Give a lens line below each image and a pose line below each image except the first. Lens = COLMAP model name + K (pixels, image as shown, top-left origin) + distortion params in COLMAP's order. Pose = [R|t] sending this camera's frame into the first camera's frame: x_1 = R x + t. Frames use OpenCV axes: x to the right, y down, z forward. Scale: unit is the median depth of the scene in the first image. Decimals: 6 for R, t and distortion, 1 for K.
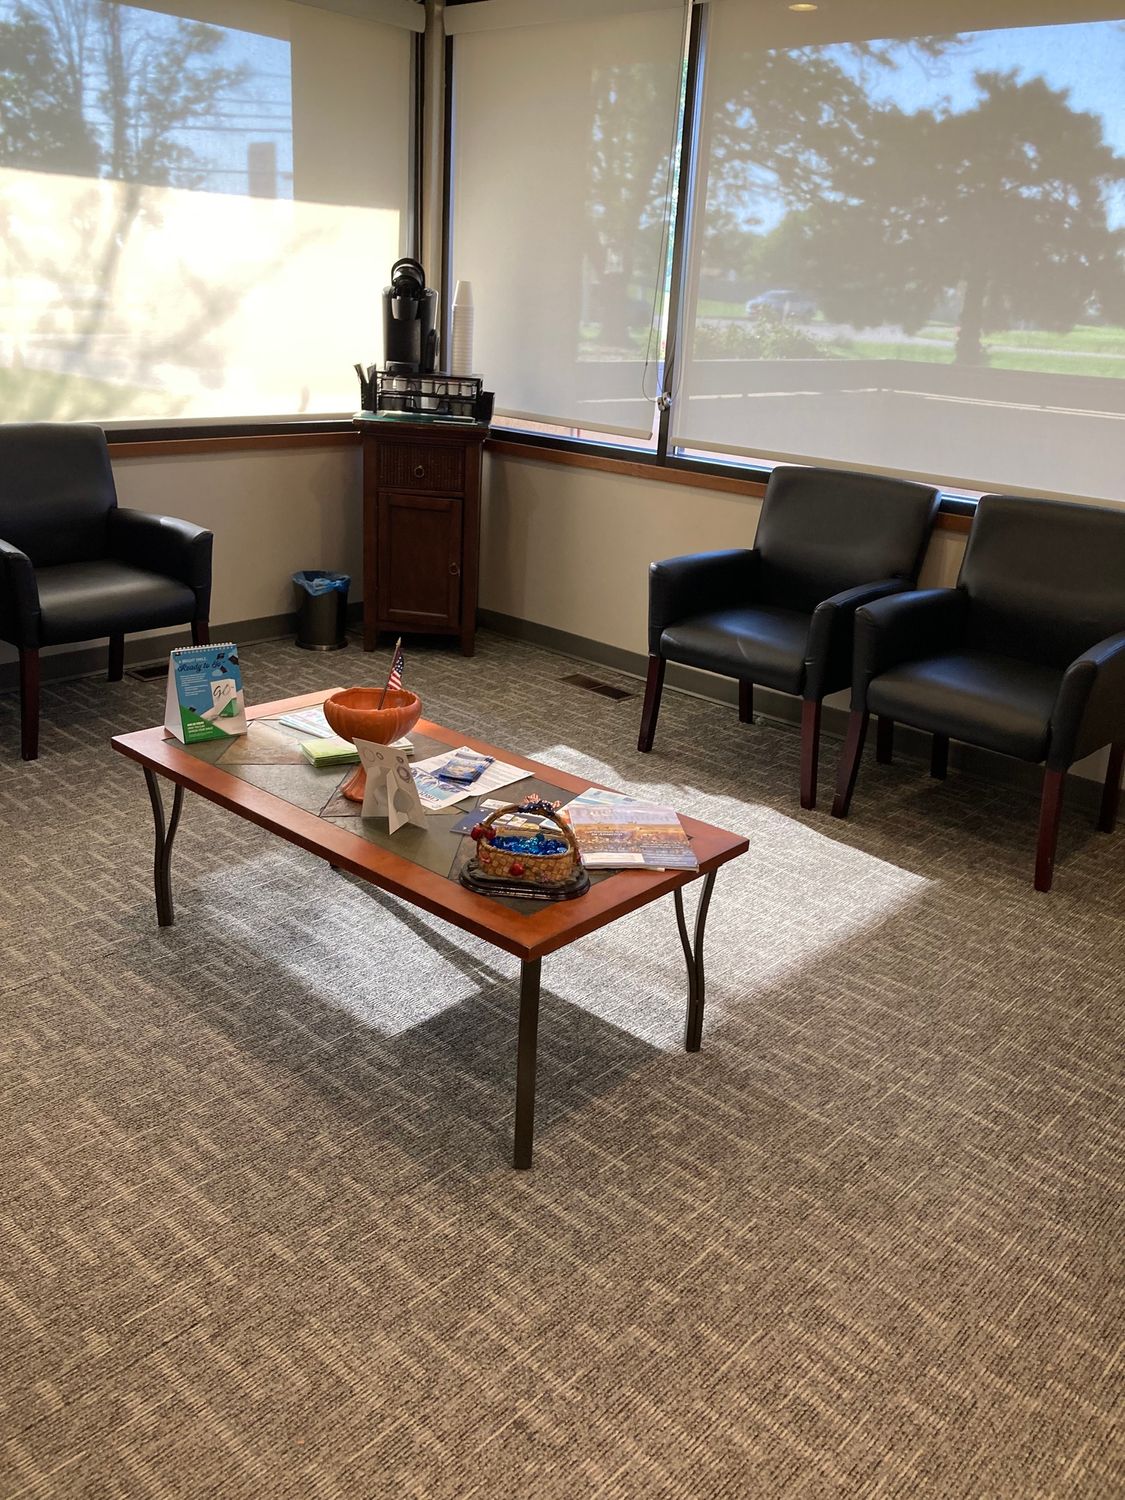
lens RADIAL K [[1247.0, 0, 562.2], [0, 1247.0, 748.6], [0, 0, 1]] dist [-0.003580, -0.003259]
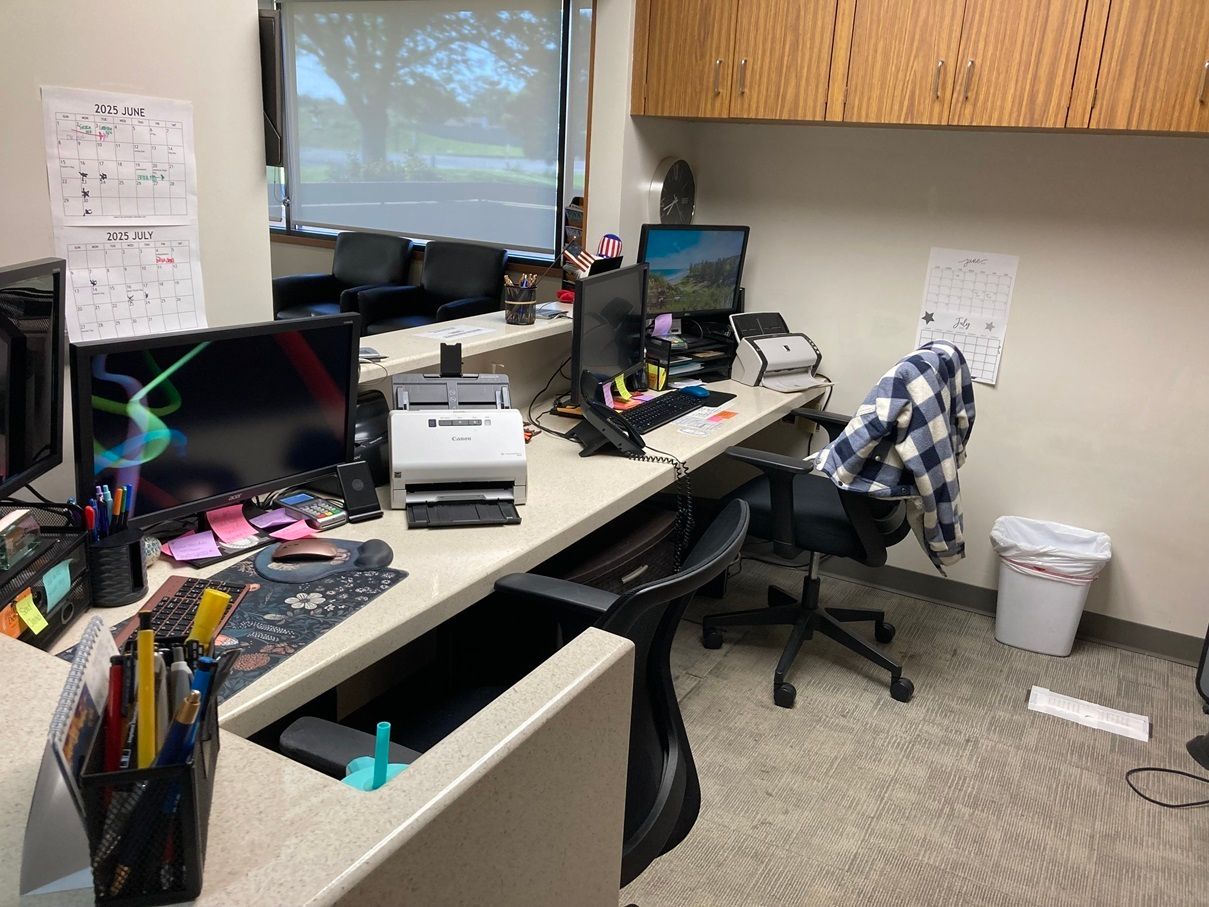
lens RADIAL K [[1005.1, 0, 603.7], [0, 1005.1, 457.1], [0, 0, 1]] dist [-0.003580, -0.003259]
pose [[0.974971, -0.067779, 0.211749, 0.215898], [0.076361, 0.996547, -0.032608, 0.212641], [-0.208808, 0.047962, 0.976780, -0.627812]]
